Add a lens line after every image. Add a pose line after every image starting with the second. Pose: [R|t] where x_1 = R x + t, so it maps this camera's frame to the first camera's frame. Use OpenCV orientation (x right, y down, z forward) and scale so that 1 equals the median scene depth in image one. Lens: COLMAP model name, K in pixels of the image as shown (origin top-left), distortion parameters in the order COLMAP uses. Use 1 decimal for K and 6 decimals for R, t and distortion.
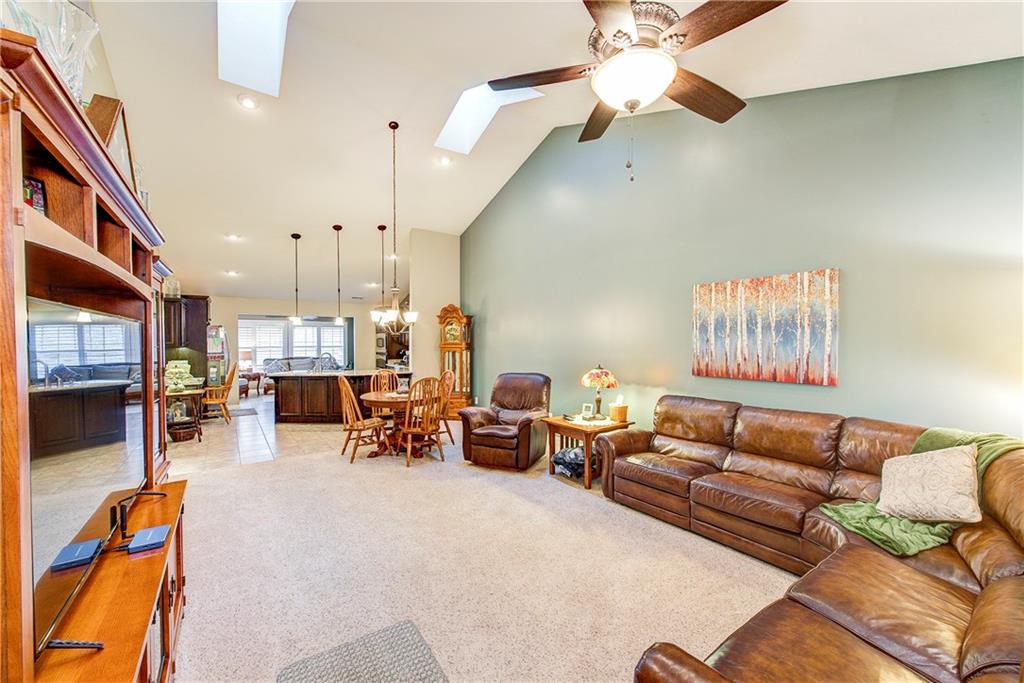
lens RADIAL K [[398.3, 0, 512.0], [0, 398.3, 341.5], [0, 0, 1]] dist [0.000771, -0.000038]
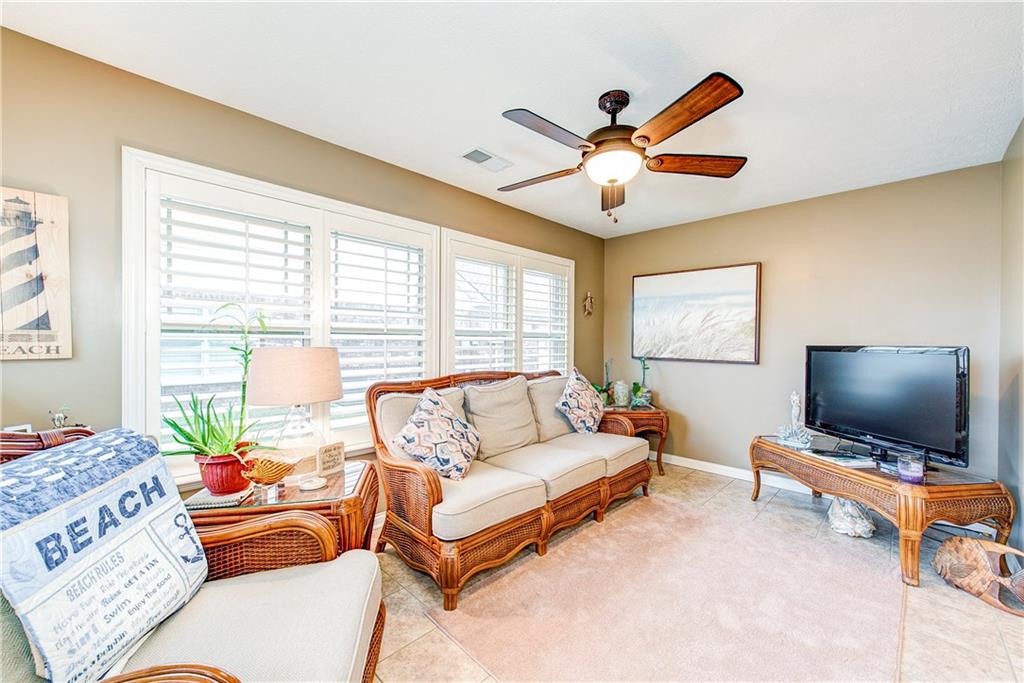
lens RADIAL K [[398.3, 0, 512.0], [0, 398.3, 341.5], [0, 0, 1]] dist [0.000771, -0.000038]
pose [[0.985508, 0.005096, 0.169554, -0.775364], [-0.003809, 0.999961, -0.007917, 0.029061], [-0.169588, 0.007157, 0.985489, 1.037408]]
